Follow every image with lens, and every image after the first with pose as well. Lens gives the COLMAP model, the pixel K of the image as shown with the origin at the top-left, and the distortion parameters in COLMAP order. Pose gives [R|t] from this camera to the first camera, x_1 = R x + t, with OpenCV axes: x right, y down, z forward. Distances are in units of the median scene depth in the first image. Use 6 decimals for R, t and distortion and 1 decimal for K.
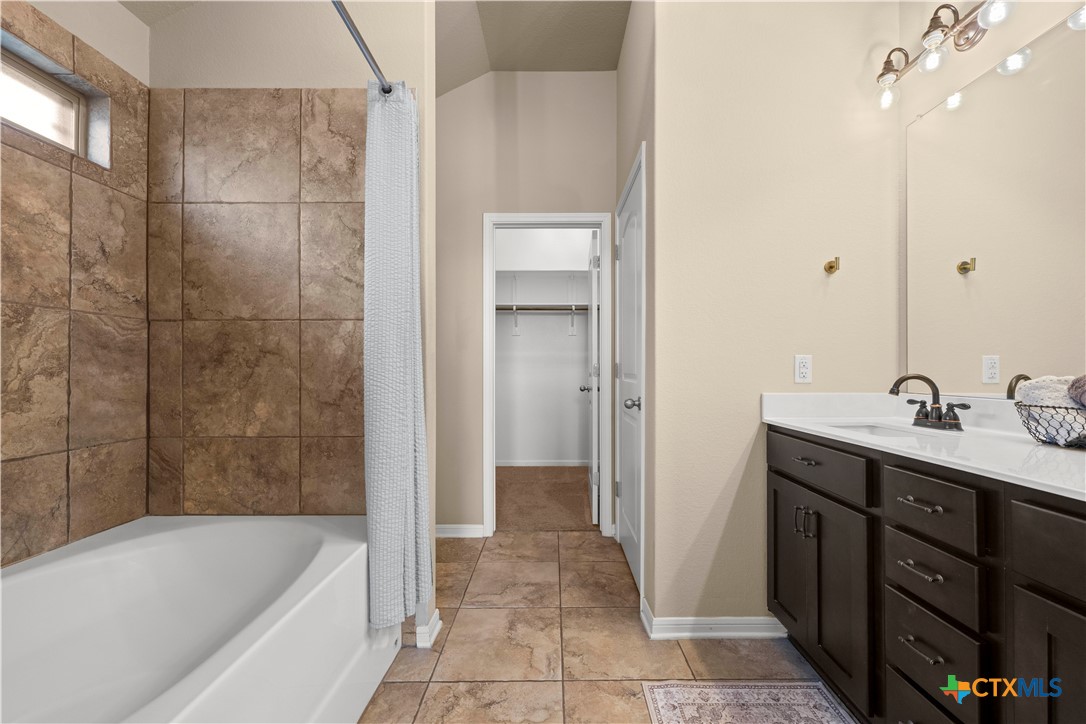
lens RADIAL K [[432.1, 0, 541.3], [0, 432.1, 364.8], [0, 0, 1]] dist [-0.000486, -0.000907]
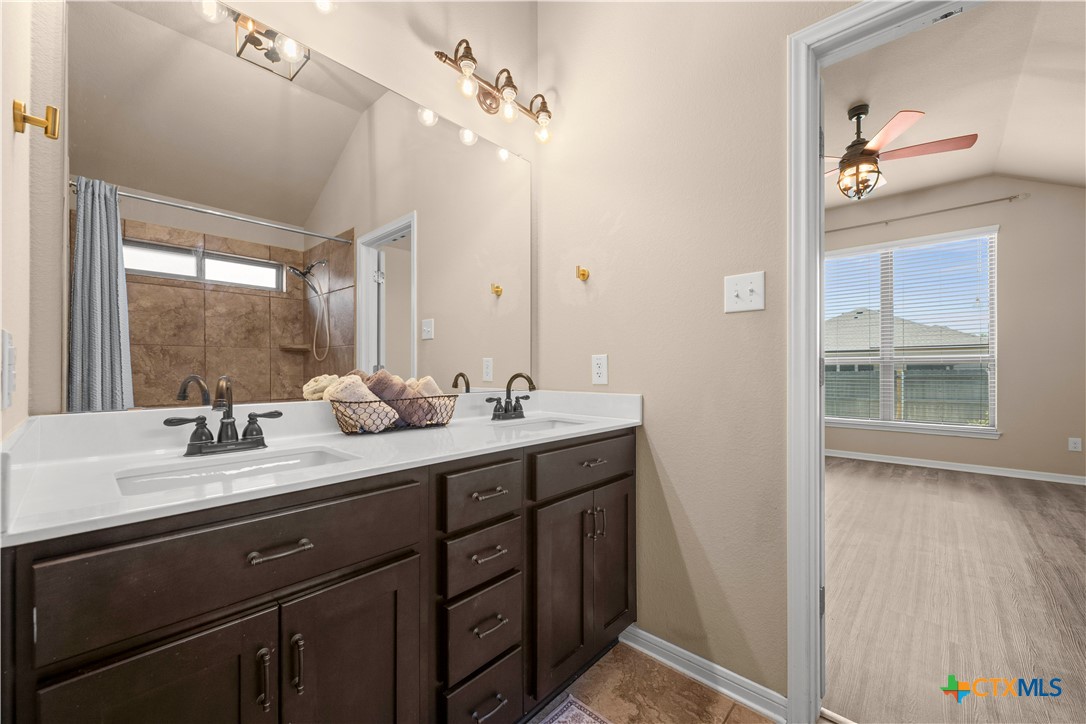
lens RADIAL K [[432.1, 0, 549.2], [0, 432.1, 367.4], [0, 0, 1]] dist [-0.000486, -0.000907]
pose [[-0.762447, 0.002529, 0.647046, 0.051253], [-0.005514, 0.999931, -0.010407, 0.015140], [-0.647027, -0.011503, -0.762380, 1.761803]]
